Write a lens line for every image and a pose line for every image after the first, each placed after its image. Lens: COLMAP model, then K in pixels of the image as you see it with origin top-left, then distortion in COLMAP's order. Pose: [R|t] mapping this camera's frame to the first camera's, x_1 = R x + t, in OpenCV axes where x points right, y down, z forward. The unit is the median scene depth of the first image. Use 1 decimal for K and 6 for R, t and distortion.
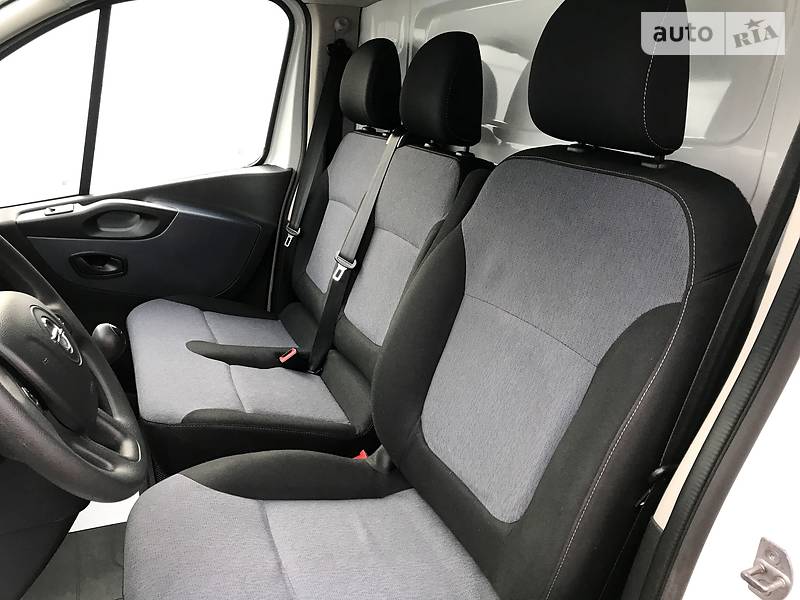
lens RADIAL K [[652.6, 0, 401.8], [0, 652.6, 302.7], [0, 0, 1]] dist [0.064132, -0.101698]
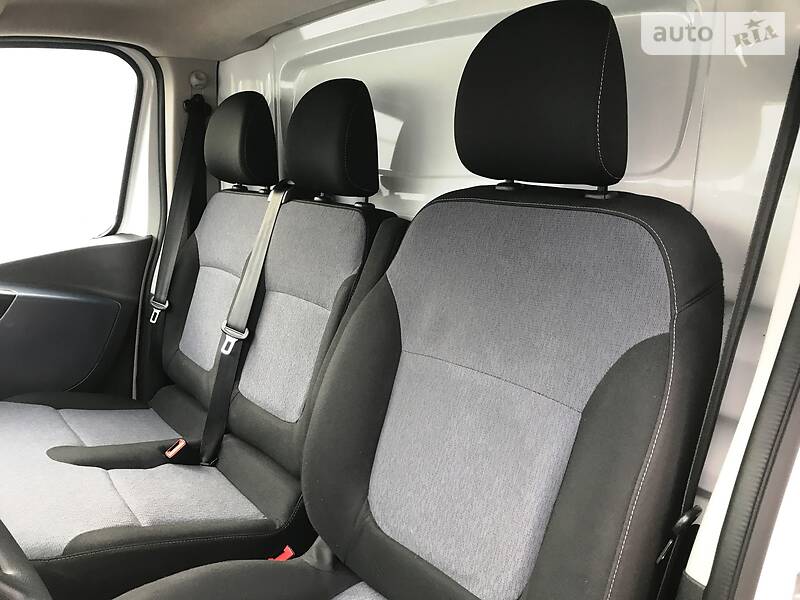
lens RADIAL K [[652.6, 0, 401.8], [0, 652.6, 302.7], [0, 0, 1]] dist [0.064132, -0.101698]
pose [[0.965237, -0.093260, 0.244171, -0.082986], [0.115528, 0.990198, -0.078497, -0.006332], [-0.234457, 0.103977, 0.966550, 0.081908]]
